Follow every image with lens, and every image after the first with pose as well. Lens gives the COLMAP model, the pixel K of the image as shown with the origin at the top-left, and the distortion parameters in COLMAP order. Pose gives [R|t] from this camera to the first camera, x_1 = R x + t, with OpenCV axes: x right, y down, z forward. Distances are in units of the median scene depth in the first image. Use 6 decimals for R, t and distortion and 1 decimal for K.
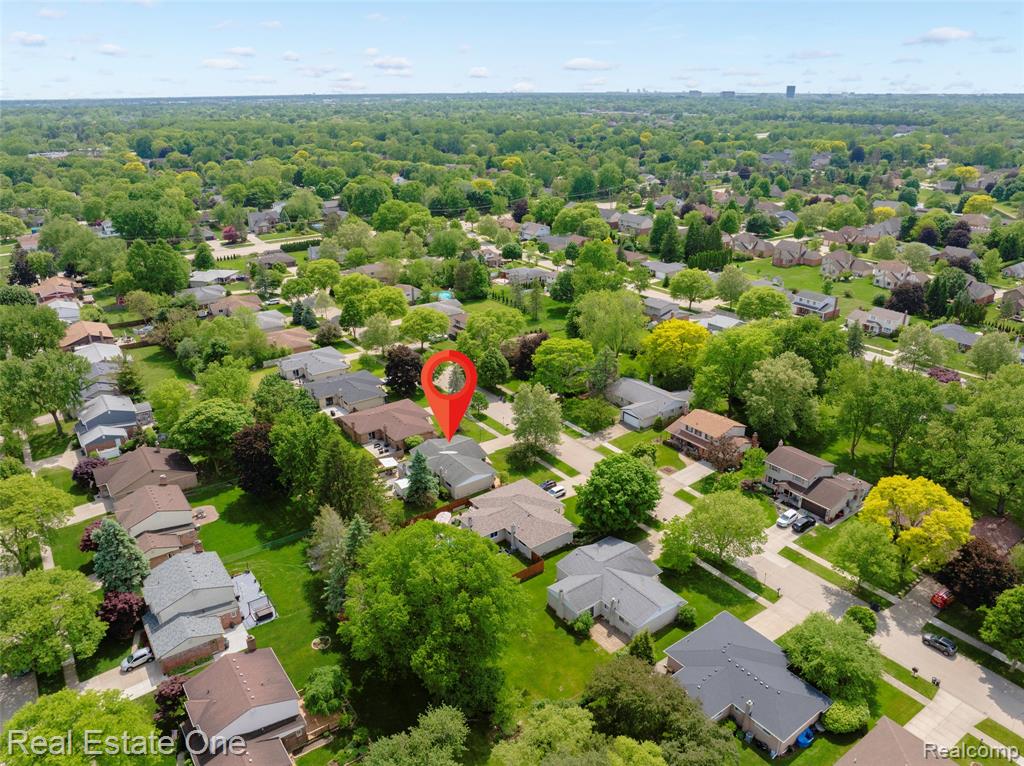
lens RADIAL K [[721.2, 0, 515.5], [0, 721.2, 383.5], [0, 0, 1]] dist [-0.062840, 0.032478]
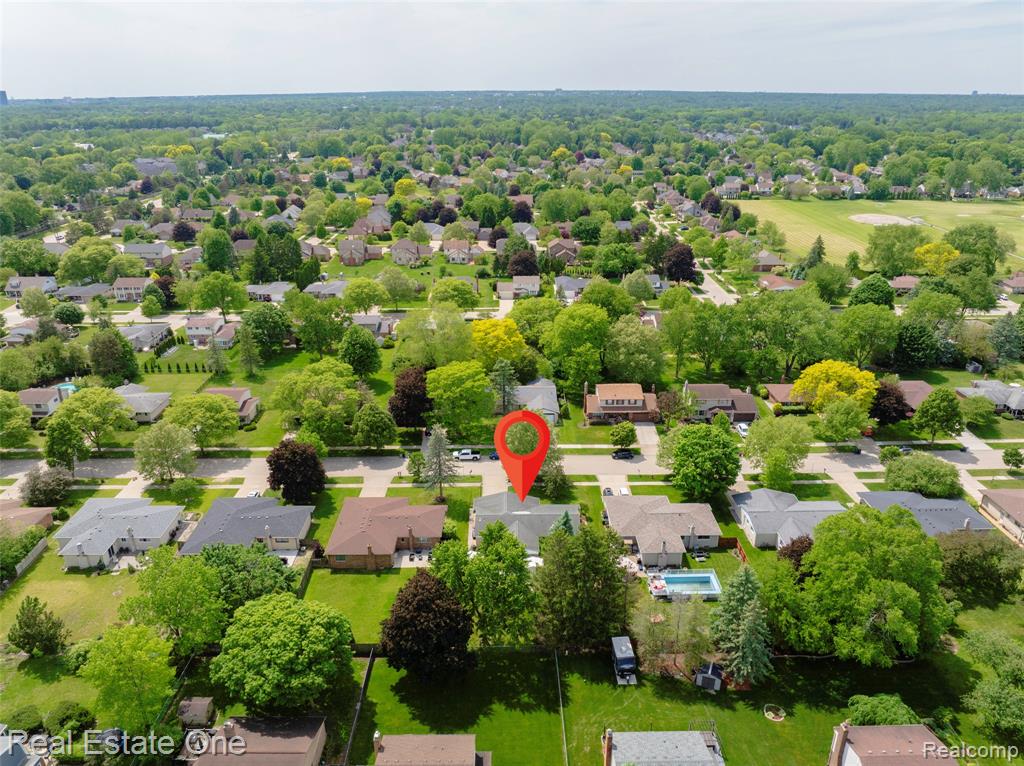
lens RADIAL K [[721.2, 0, 515.5], [0, 721.2, 383.5], [0, 0, 1]] dist [-0.062840, 0.032478]
pose [[0.571615, -0.302932, 0.762554, -0.685572], [0.308583, 0.940492, 0.142305, -0.168424], [-0.760285, 0.153967, 0.631080, 0.434022]]
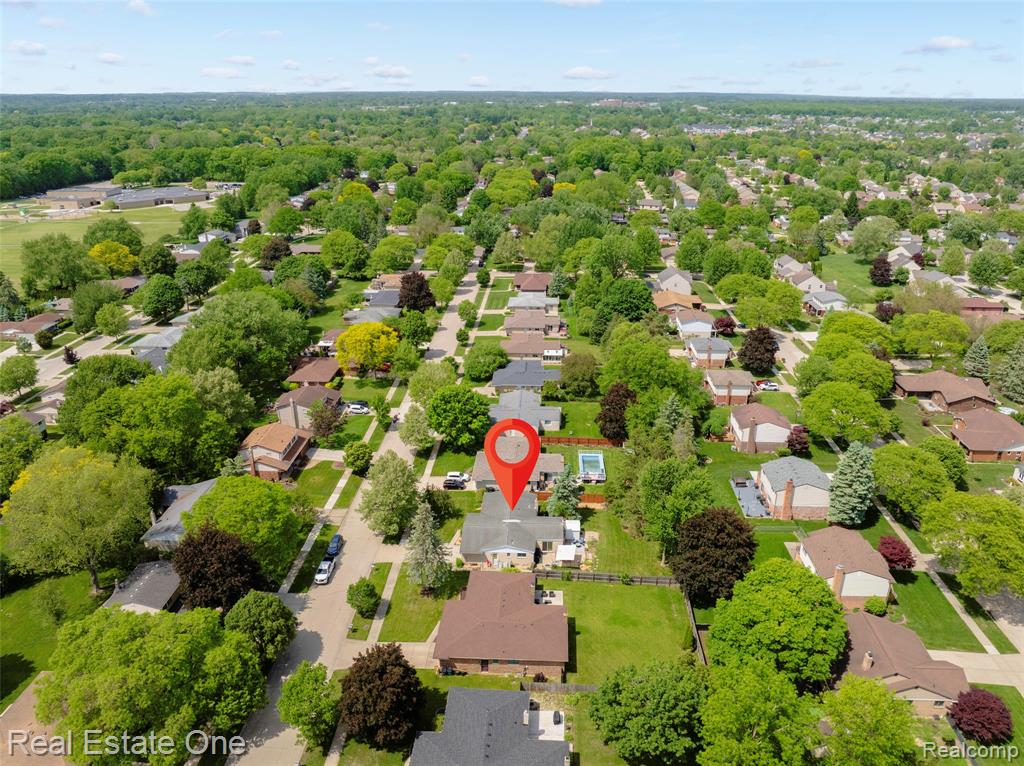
lens RADIAL K [[721.2, 0, 515.5], [0, 721.2, 383.5], [0, 0, 1]] dist [-0.062840, 0.032478]
pose [[-0.784184, -0.227683, 0.577248, -0.545729], [0.238641, 0.748055, 0.619245, -0.522181], [-0.572805, 0.623357, -0.532278, 1.291760]]
